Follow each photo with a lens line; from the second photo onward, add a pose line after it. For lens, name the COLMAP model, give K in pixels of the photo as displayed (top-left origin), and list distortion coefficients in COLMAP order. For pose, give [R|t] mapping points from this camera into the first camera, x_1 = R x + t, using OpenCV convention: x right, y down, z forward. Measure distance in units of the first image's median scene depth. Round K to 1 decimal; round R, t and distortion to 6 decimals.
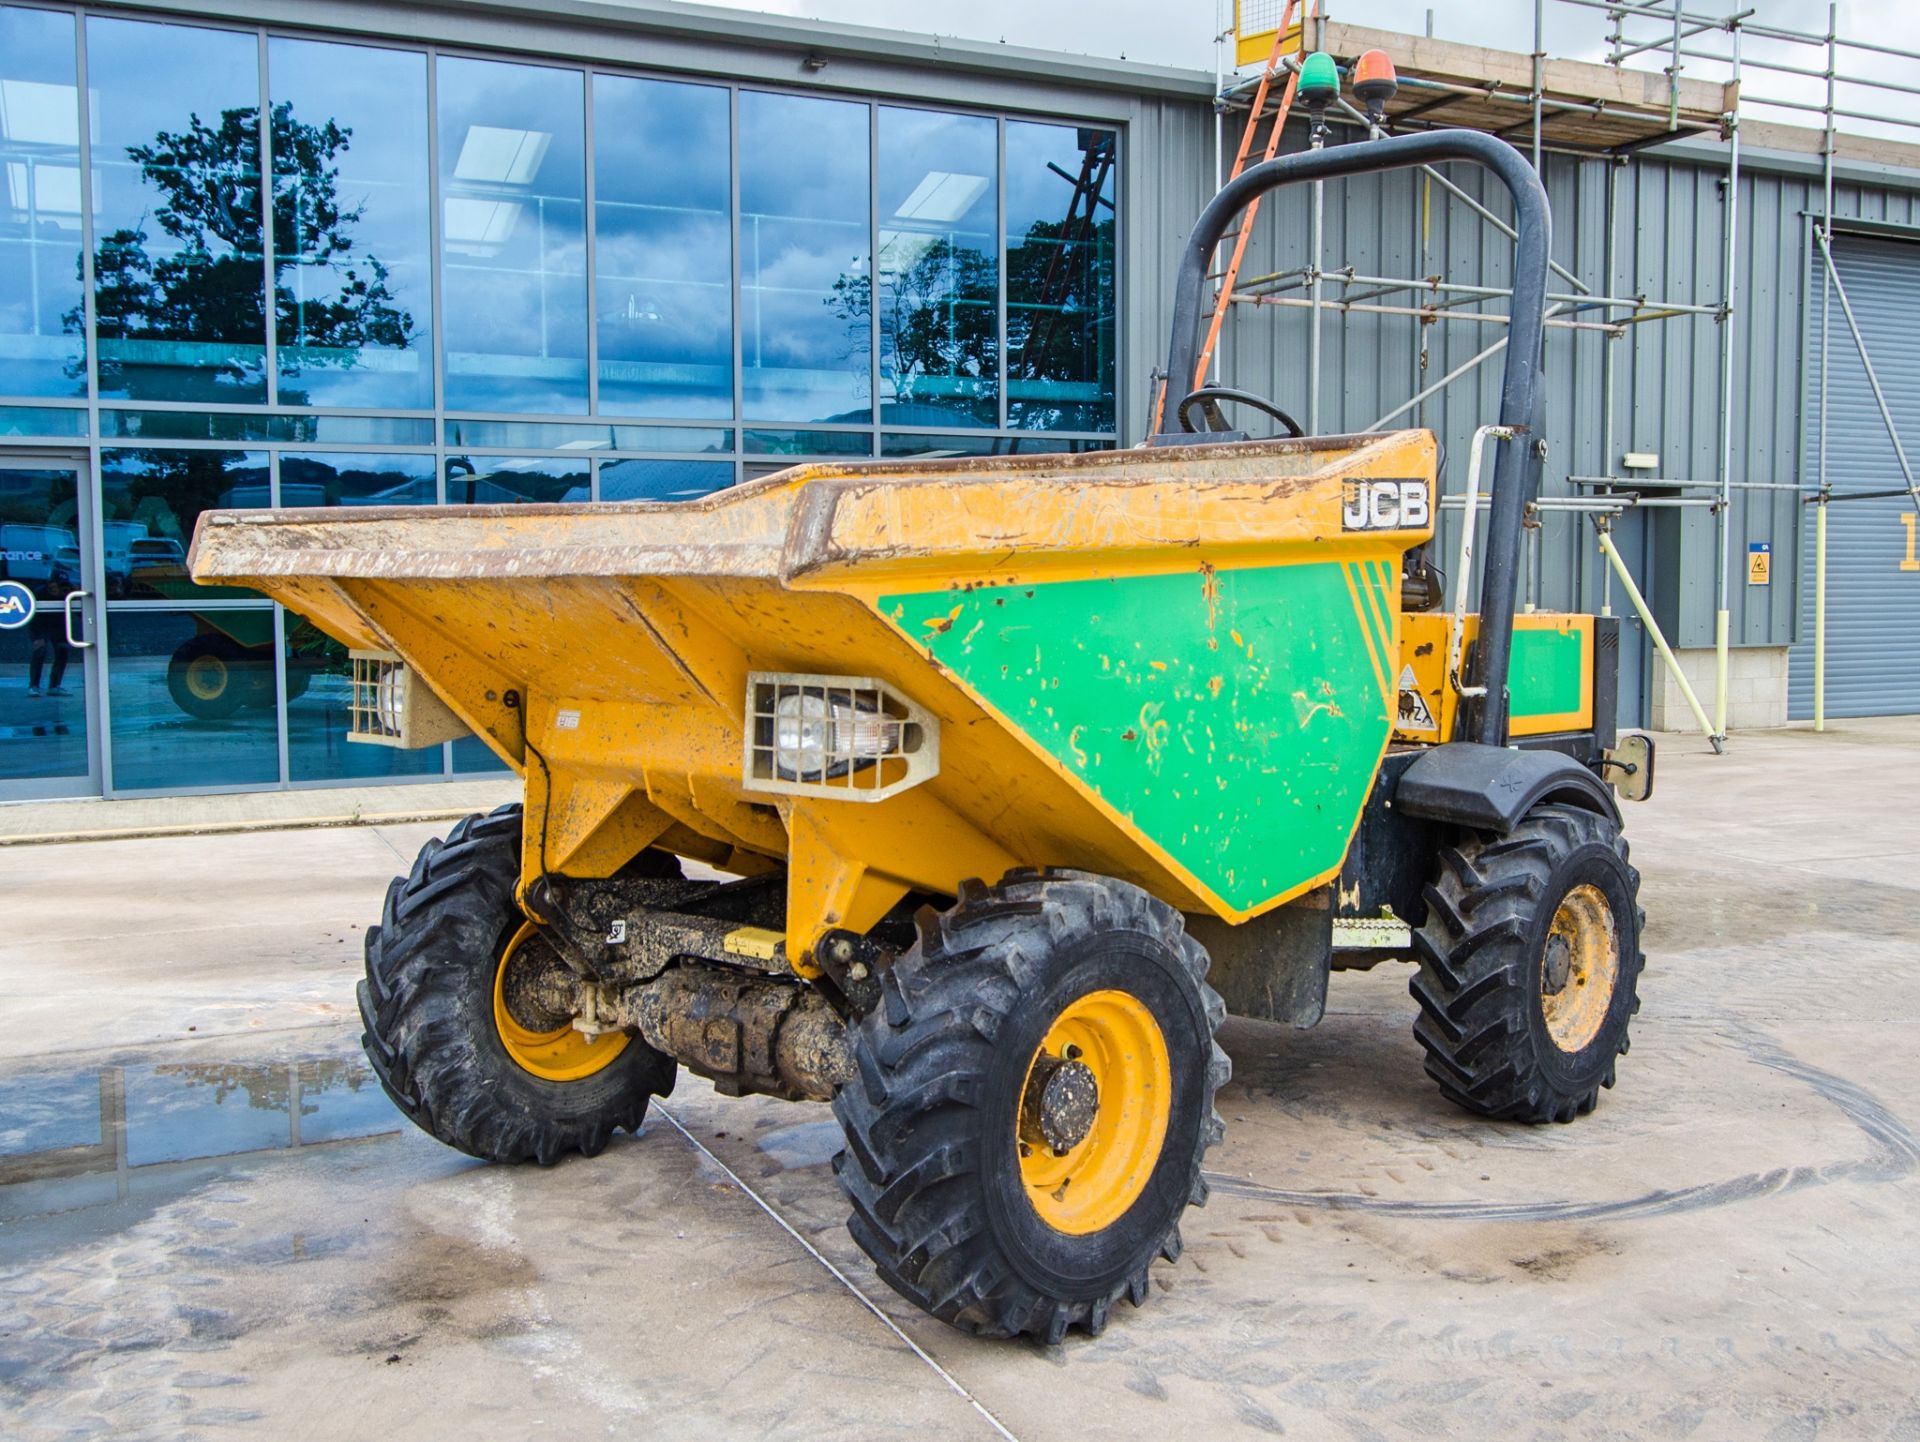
lens RADIAL K [[1886.5, 0, 1036.6], [0, 1886.5, 699.8], [0, 0, 1]] dist [-0.017599, 0.031450]
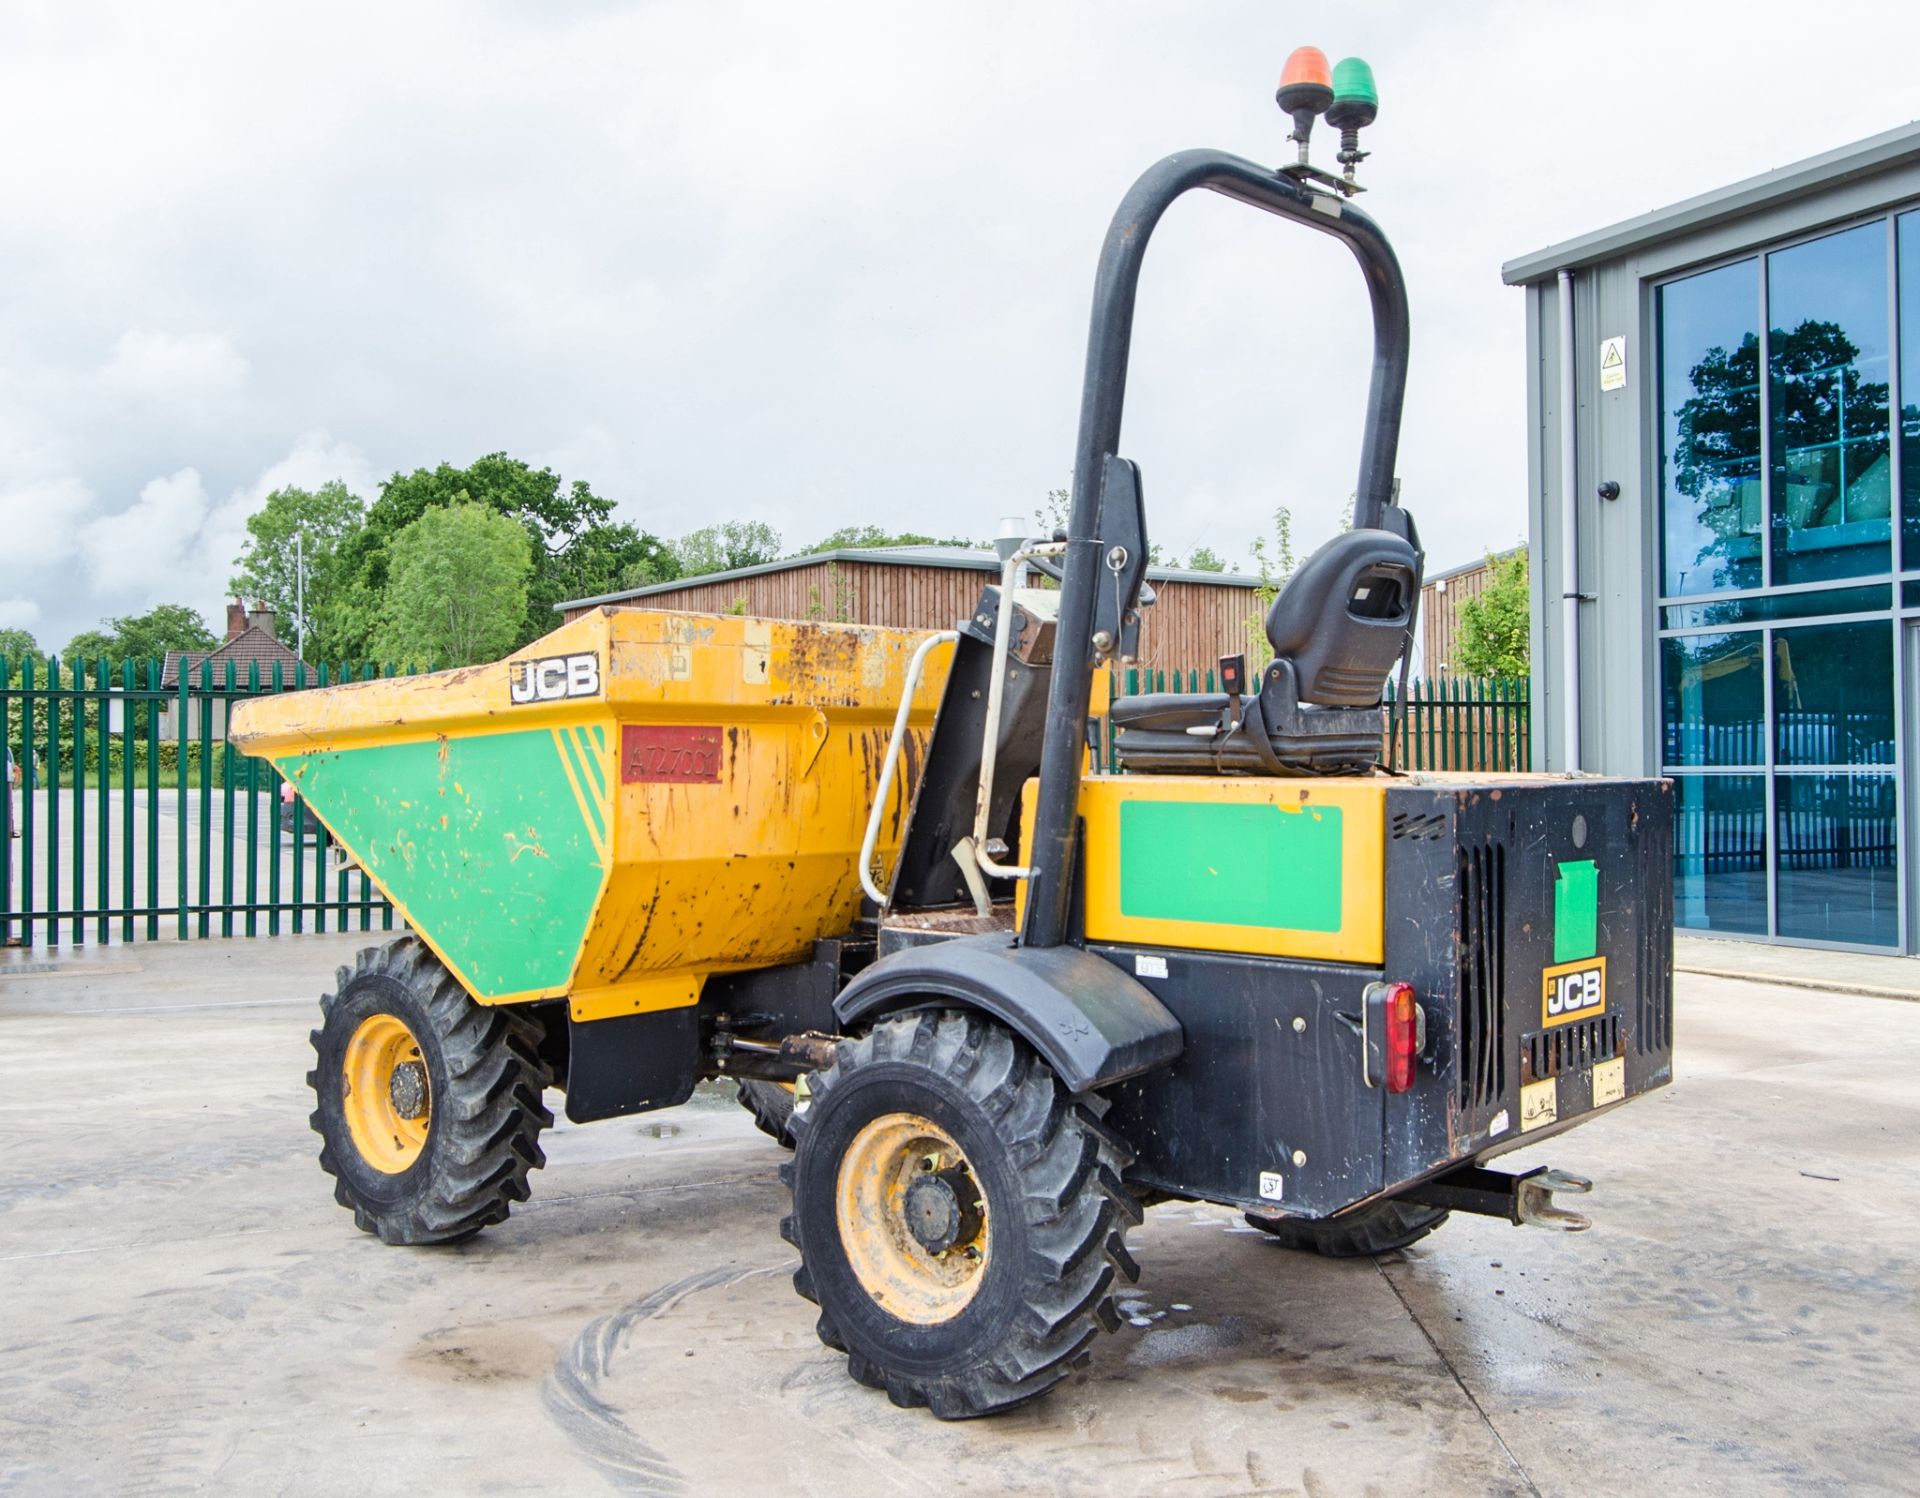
lens RADIAL K [[1913.3, 0, 960.0], [0, 1913.3, 749.0], [0, 0, 1]] dist [-0.017002, 0.020315]
pose [[-0.002166, -0.007860, -0.999967, 1.112475], [-0.054045, 0.998509, -0.007731, -0.052418], [0.998536, 0.054026, -0.002588, 1.020541]]
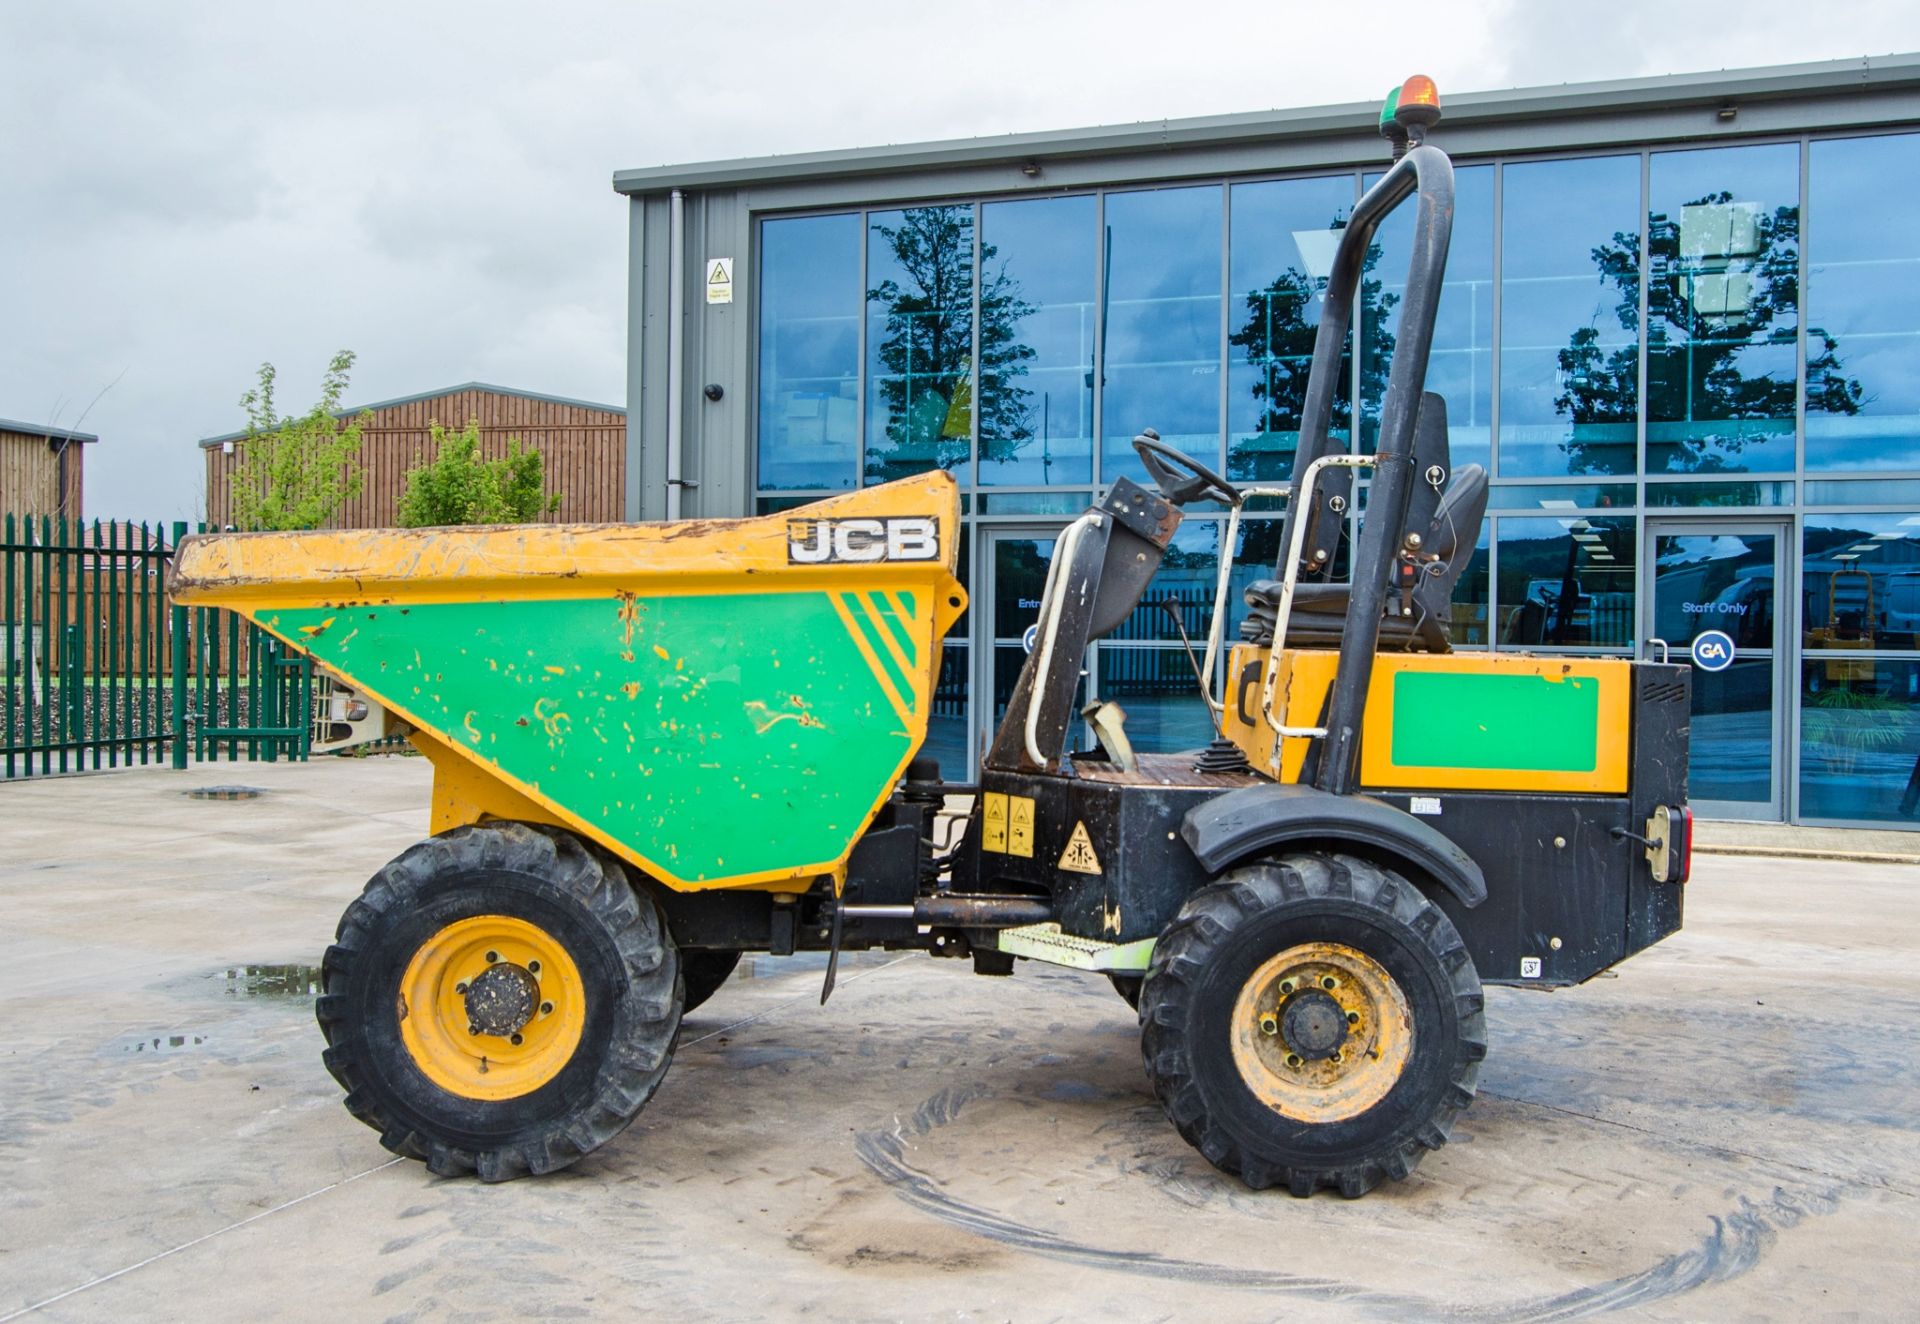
lens RADIAL K [[1788.0, 0, 1020.9], [0, 1788.0, 651.8], [0, 0, 1]] dist [-0.007410, -0.002453]
pose [[0.686420, 0.018407, -0.726972, 0.829260], [-0.060308, 0.997677, -0.031683, -0.007893], [0.724700, 0.065591, 0.685935, 0.280070]]
